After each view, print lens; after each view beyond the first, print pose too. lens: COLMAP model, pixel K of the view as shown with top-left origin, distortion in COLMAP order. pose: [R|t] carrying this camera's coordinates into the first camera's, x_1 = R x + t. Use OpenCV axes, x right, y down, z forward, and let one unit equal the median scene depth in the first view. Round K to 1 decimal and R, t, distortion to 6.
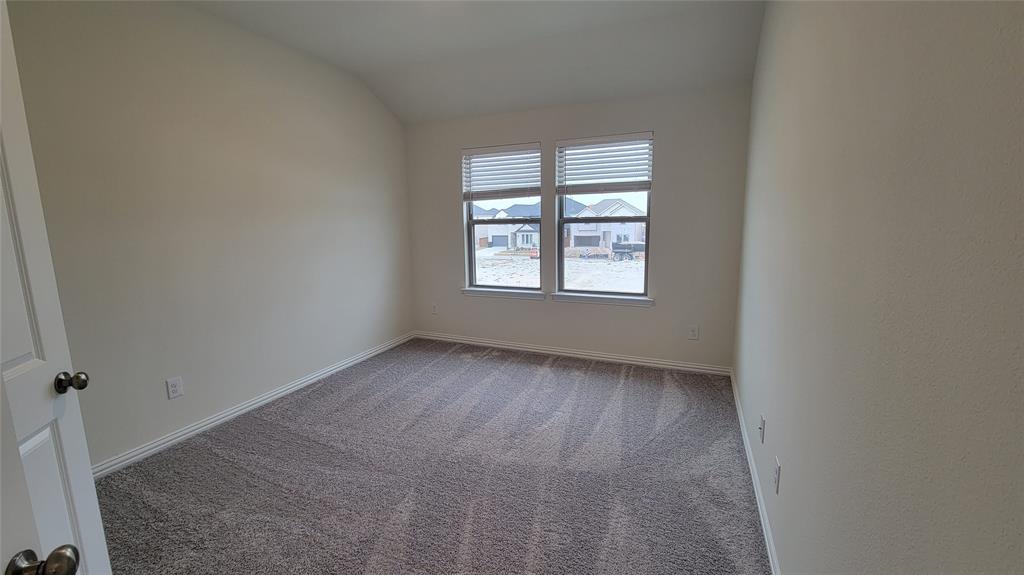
lens RADIAL K [[421.2, 0, 512.0], [0, 421.2, 287.5], [0, 0, 1]] dist [-0.001141, -0.000100]
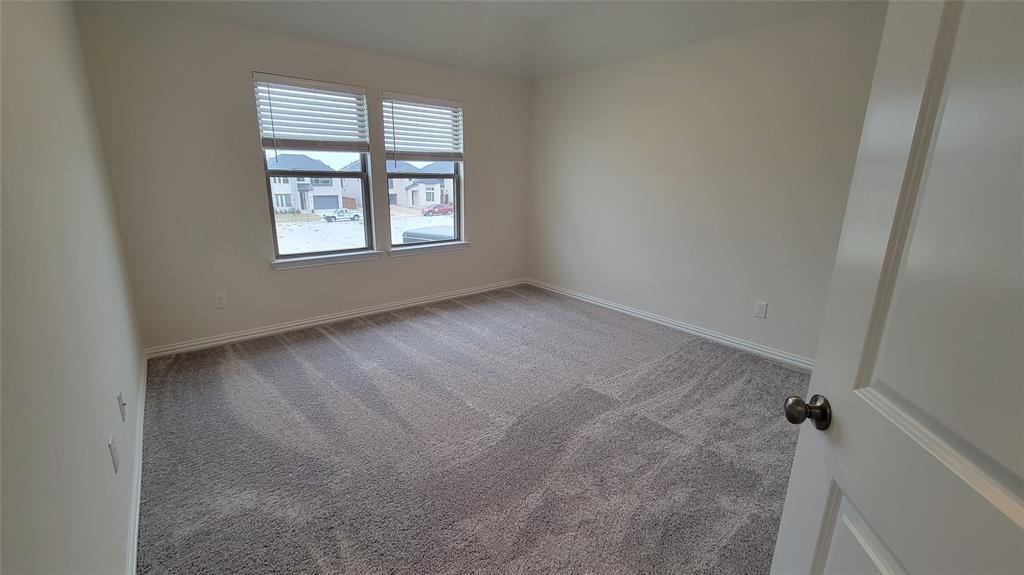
lens RADIAL K [[421.2, 0, 512.0], [0, 421.2, 287.5], [0, 0, 1]] dist [-0.001141, -0.000100]
pose [[0.444922, -0.208313, 0.871005, -0.639747], [0.120436, 0.977654, 0.172299, -0.033976], [-0.887434, 0.028240, 0.460069, 0.275889]]
